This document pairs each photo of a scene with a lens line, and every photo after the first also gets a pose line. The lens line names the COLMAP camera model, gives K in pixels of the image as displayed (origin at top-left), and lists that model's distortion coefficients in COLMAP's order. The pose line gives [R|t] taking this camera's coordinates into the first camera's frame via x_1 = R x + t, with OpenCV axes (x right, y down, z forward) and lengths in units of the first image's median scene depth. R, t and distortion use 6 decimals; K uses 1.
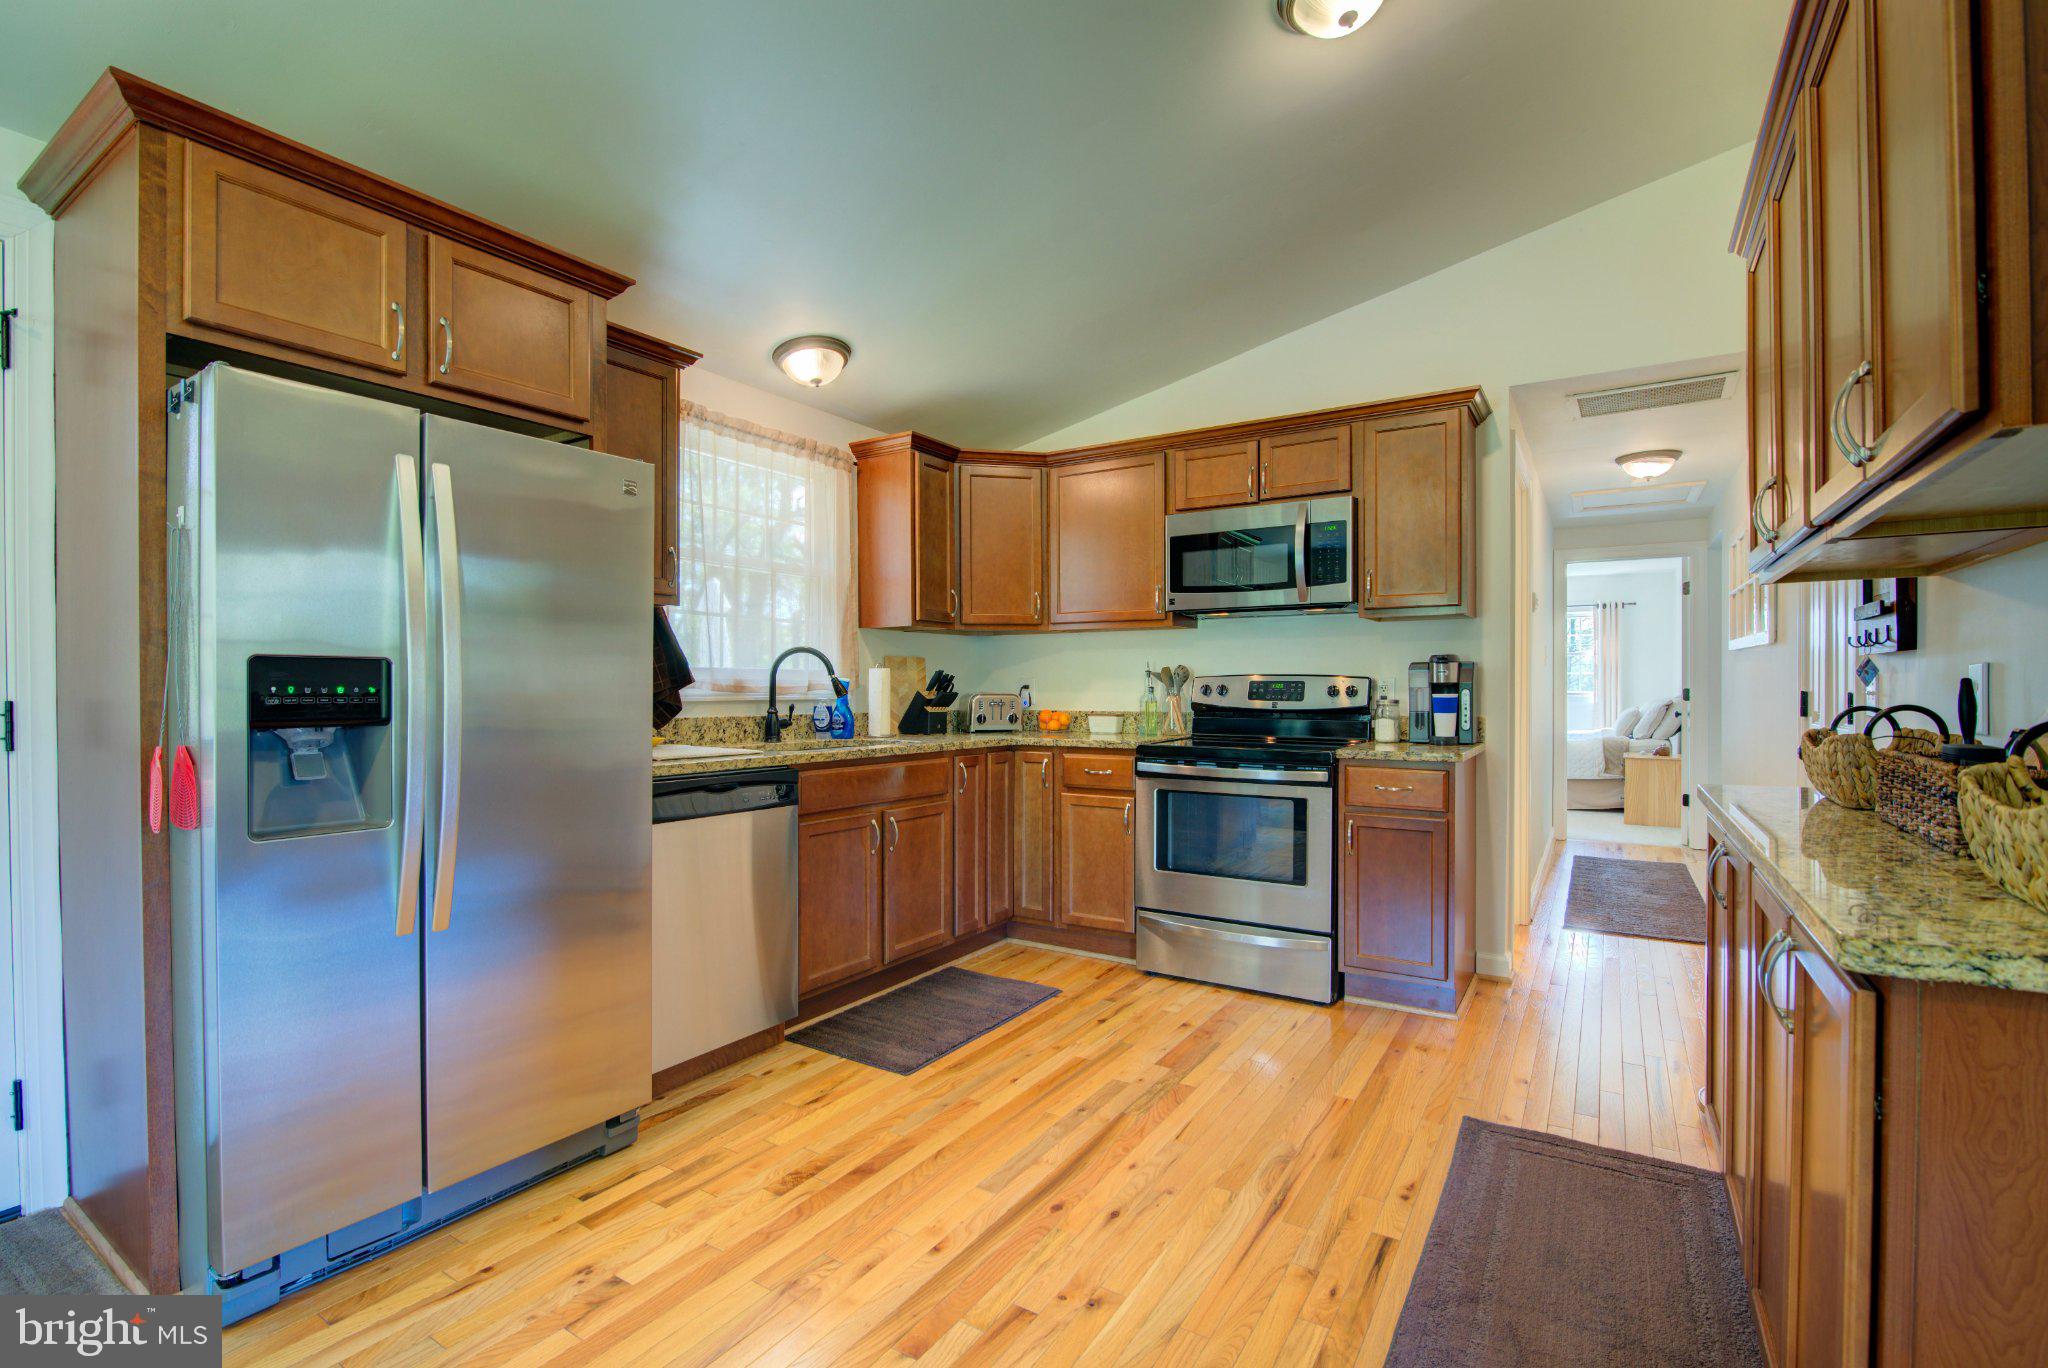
lens RADIAL K [[932.2, 0, 1026.5], [0, 932.2, 701.8], [0, 0, 1]] dist [-0.019687, 0.002063]
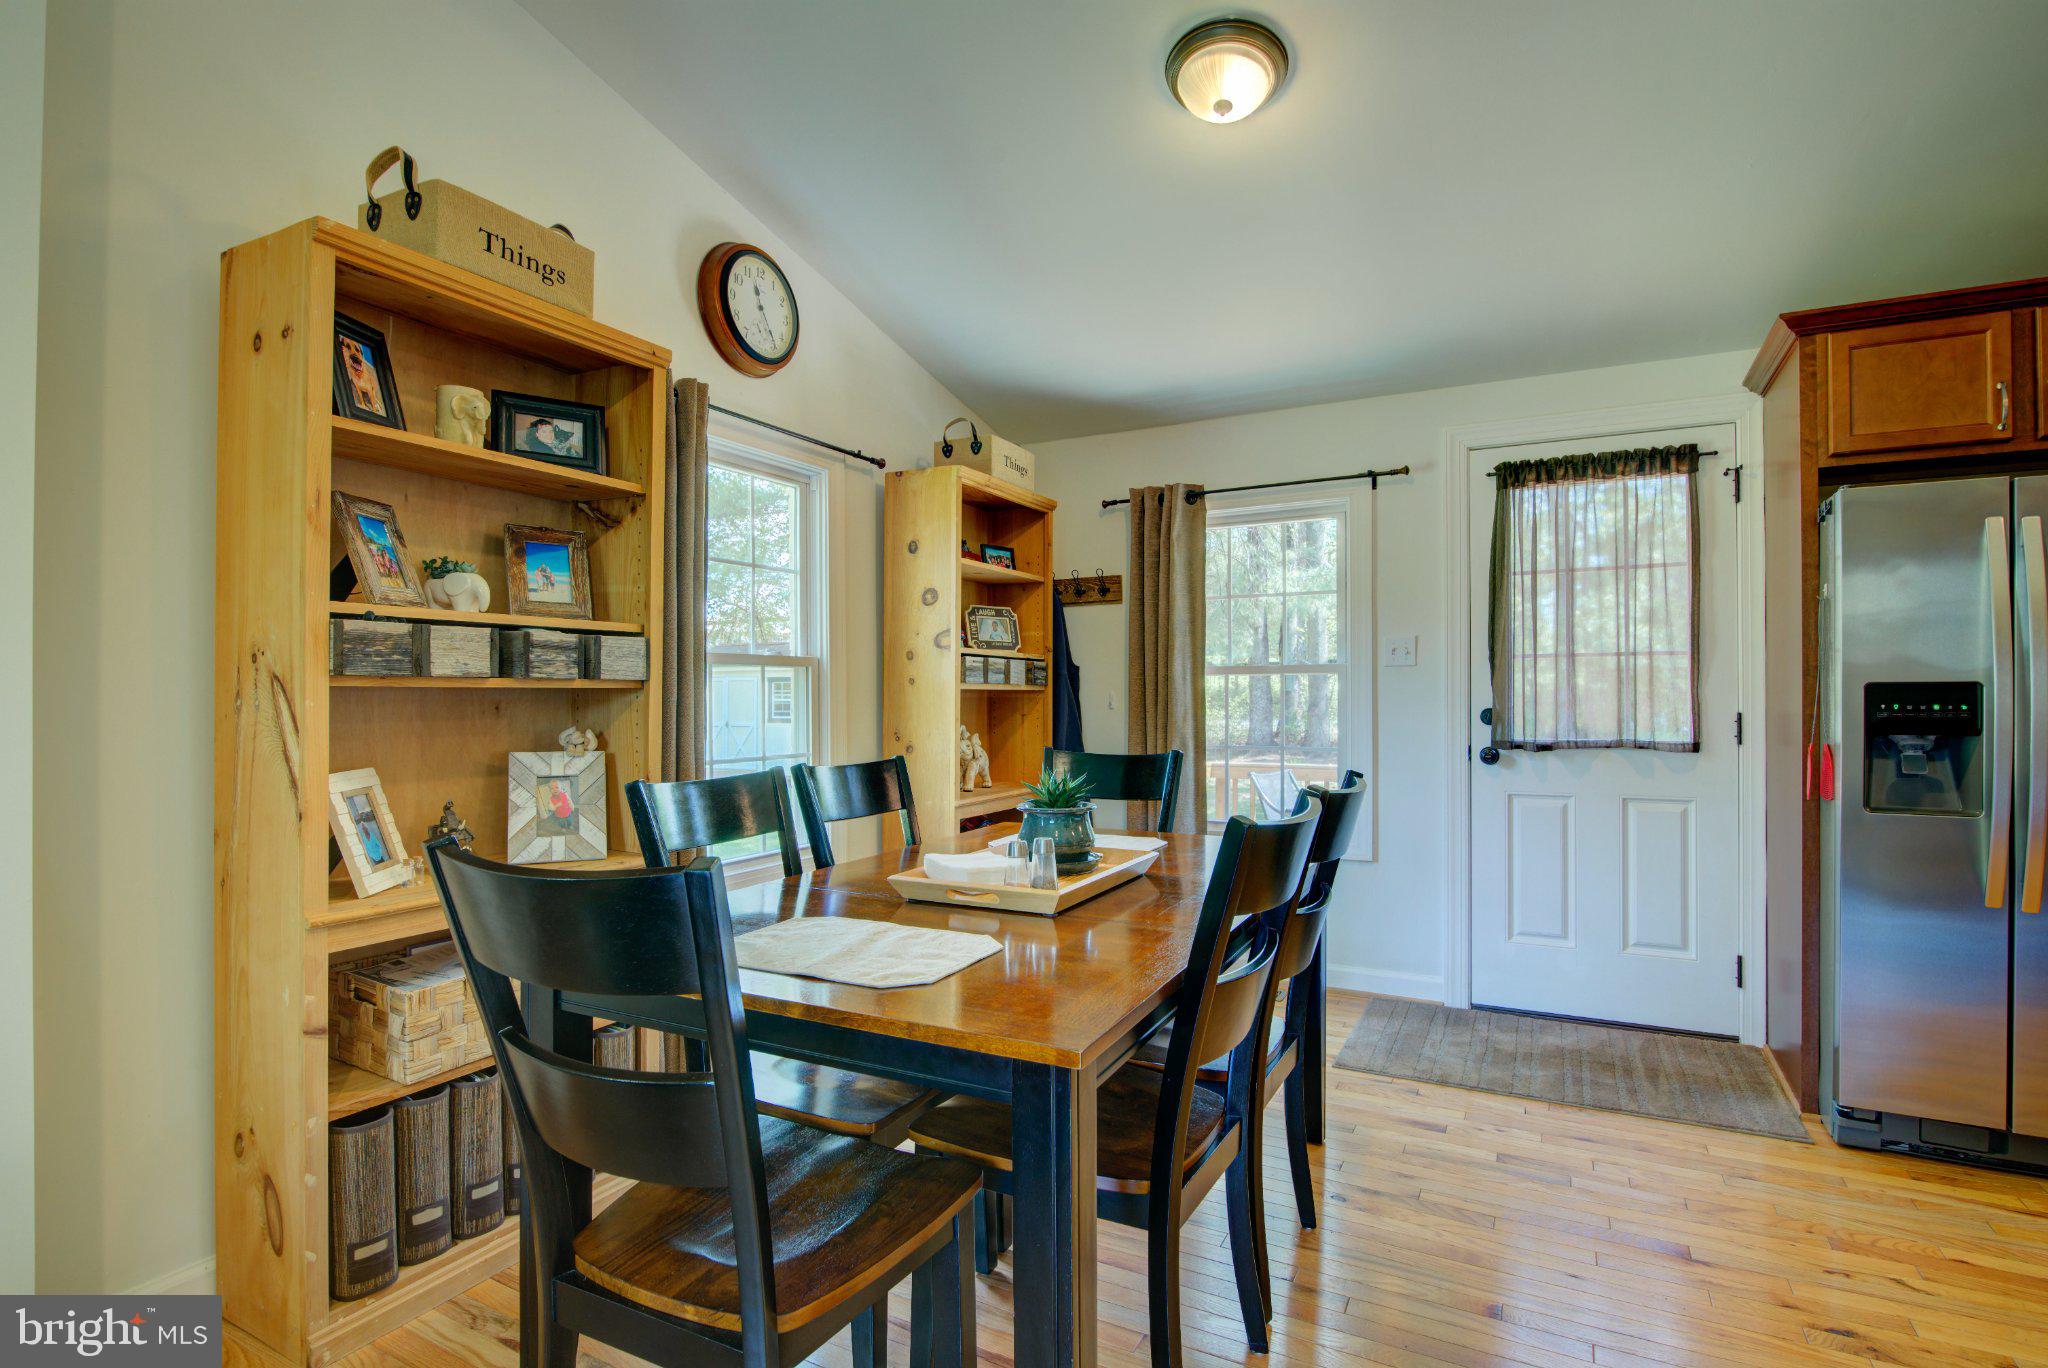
lens RADIAL K [[998.4, 0, 1008.7], [0, 998.4, 692.9], [0, 0, 1]] dist [-0.023958, 0.003456]
pose [[0.057780, -0.005932, -0.998312, 0.283494], [-0.013528, 0.999886, -0.006724, -0.003128], [0.998238, 0.013894, 0.057693, -0.198106]]
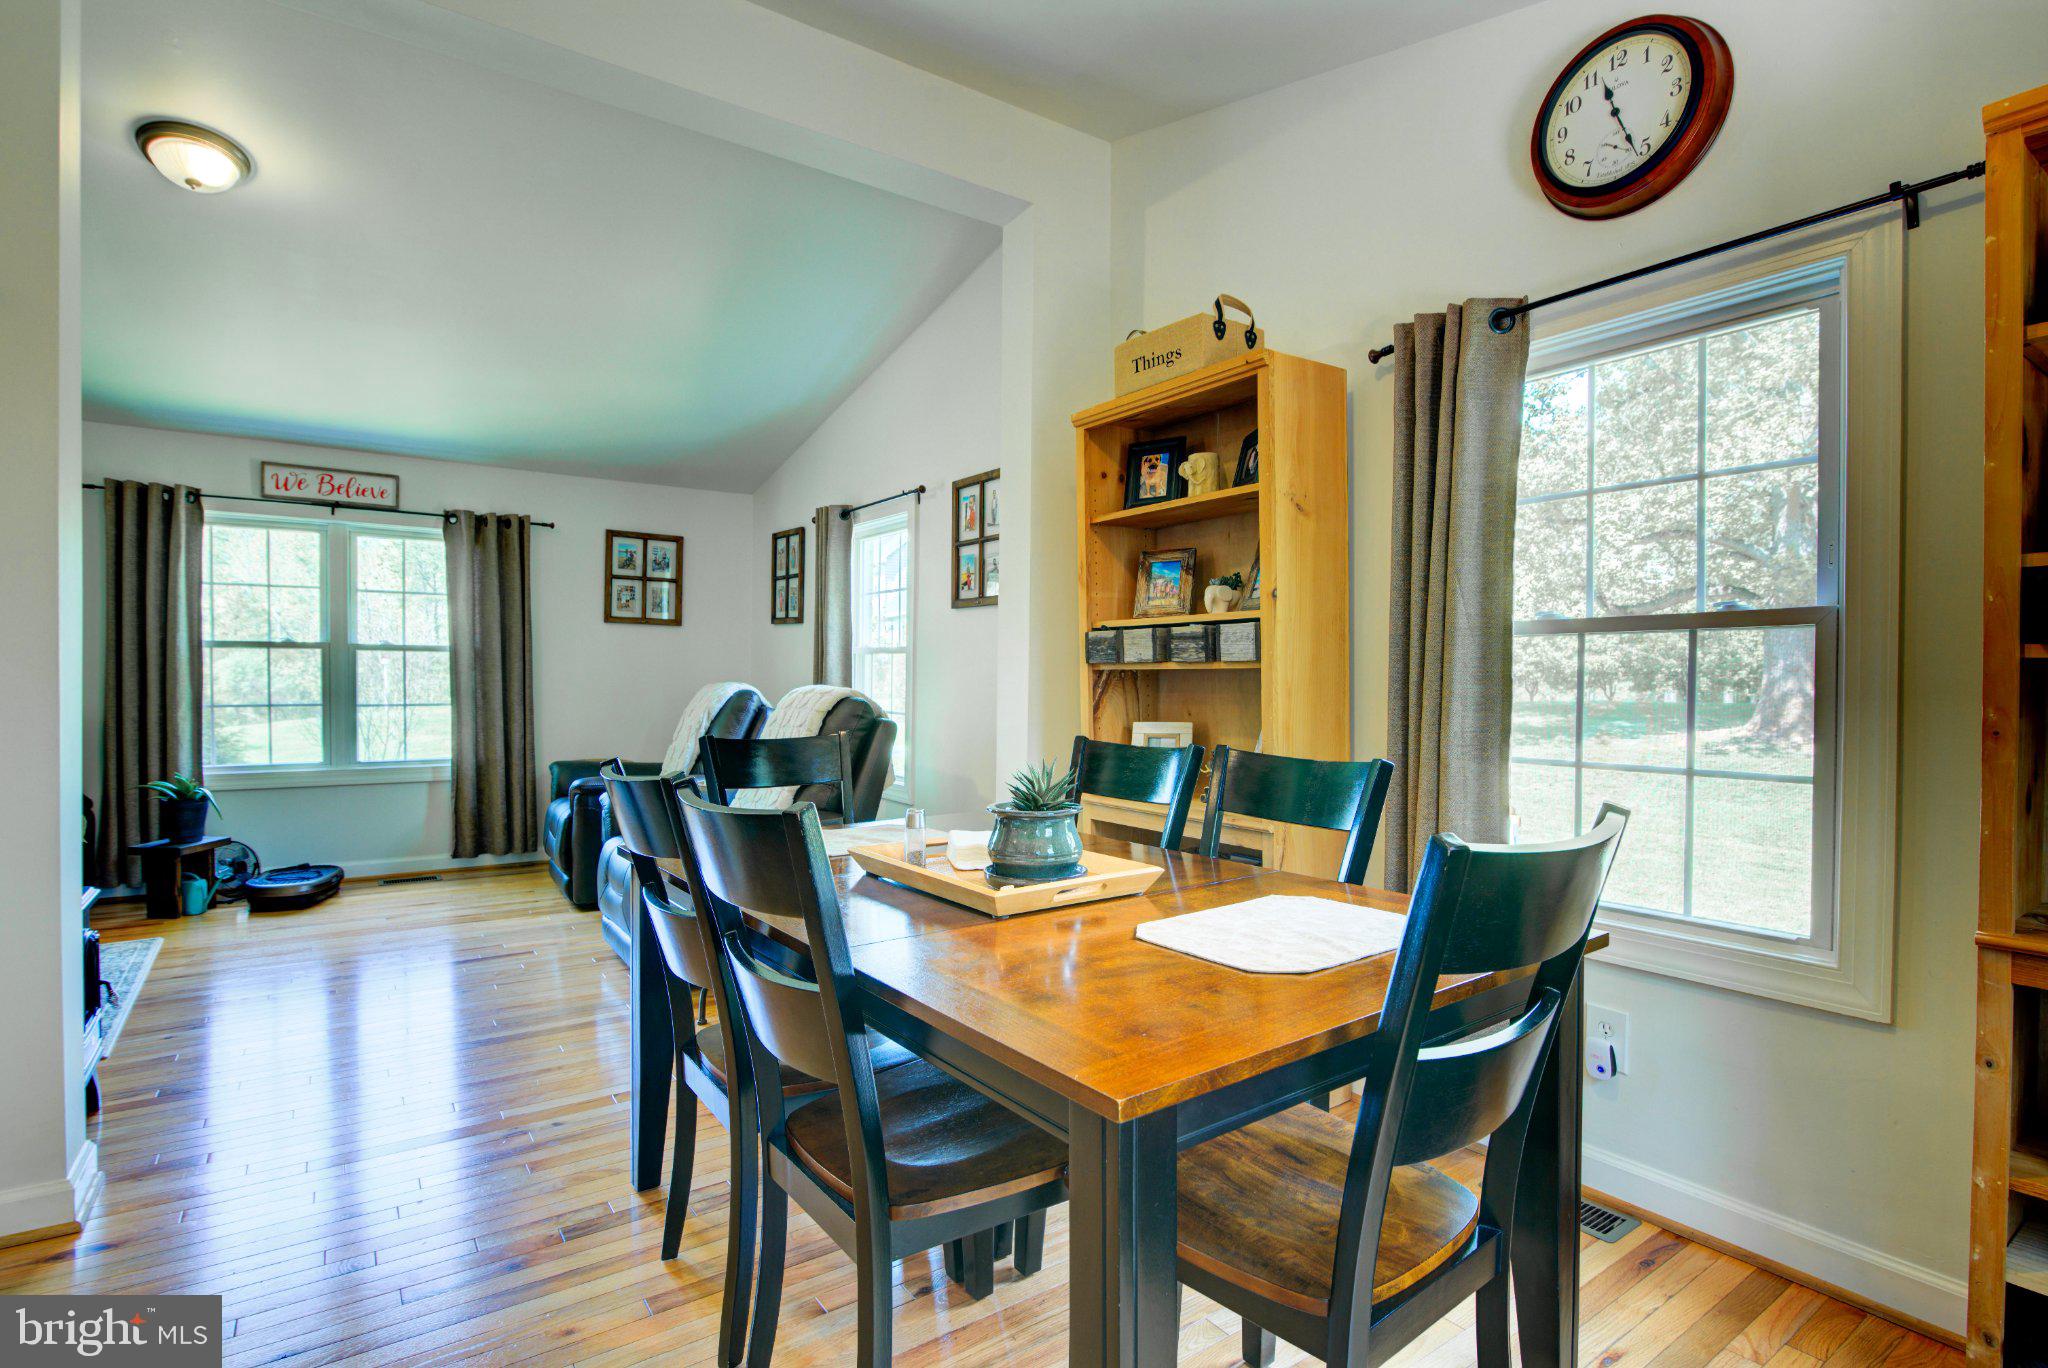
lens RADIAL K [[998.4, 0, 1023.3], [0, 998.4, 699.3], [0, 0, 1]] dist [-0.023958, 0.003456]
pose [[-0.919128, -0.017765, 0.393558, -0.538888], [-0.003363, 0.999300, 0.037254, -0.011531], [-0.393944, 0.032917, -0.918545, 0.346704]]
